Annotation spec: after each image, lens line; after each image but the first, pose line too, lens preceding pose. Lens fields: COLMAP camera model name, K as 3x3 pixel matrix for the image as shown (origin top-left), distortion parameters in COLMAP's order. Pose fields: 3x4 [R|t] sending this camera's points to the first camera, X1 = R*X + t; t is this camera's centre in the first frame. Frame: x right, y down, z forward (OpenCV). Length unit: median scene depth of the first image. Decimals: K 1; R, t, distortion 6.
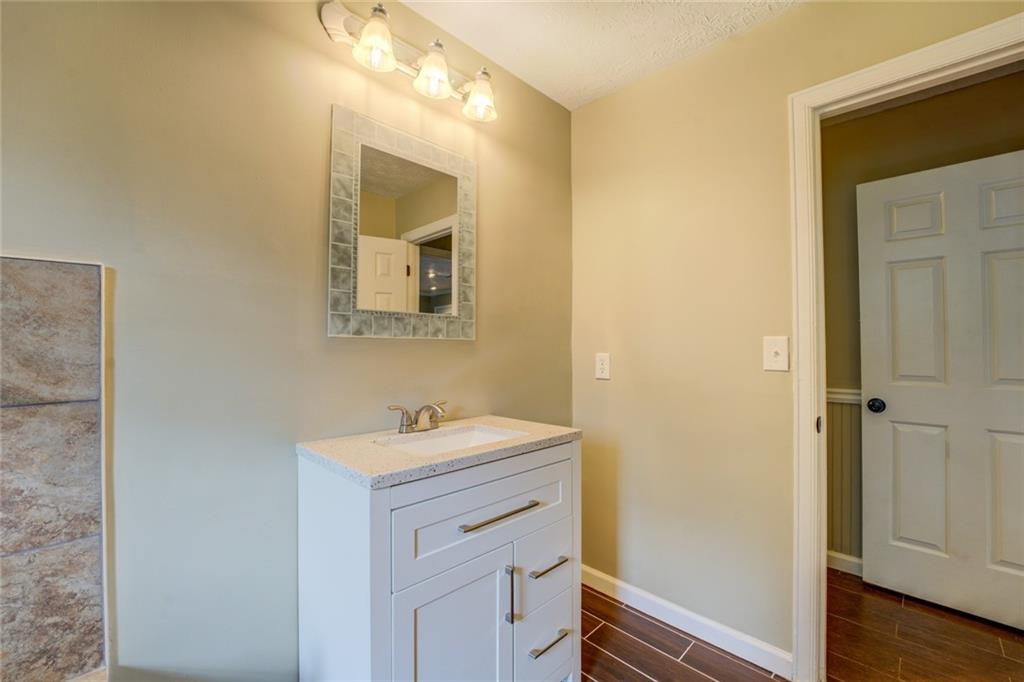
lens RADIAL K [[436.3, 0, 510.7], [0, 436.3, 343.2], [0, 0, 1]] dist [0.000085, 0.000071]
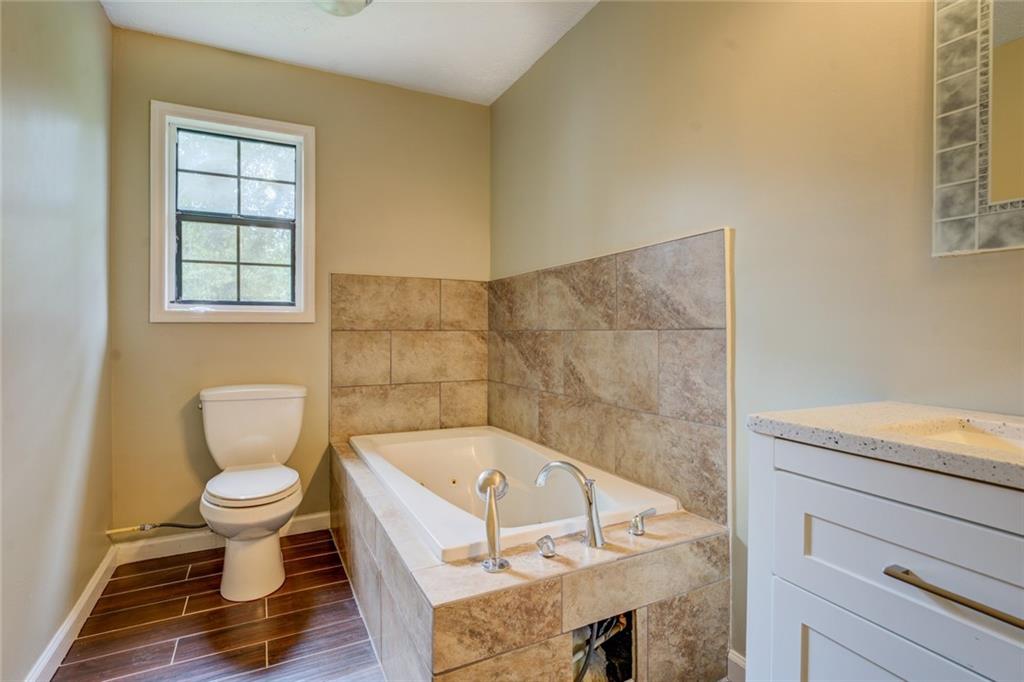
lens RADIAL K [[506.1, 0, 511.2], [0, 506.1, 336.4], [0, 0, 1]] dist [0.001715, -0.000023]
pose [[-0.298942, 0.009879, -0.954220, 0.541258], [0.005584, 0.999947, 0.008603, 0.099182], [0.954255, -0.002757, -0.298982, 0.604096]]
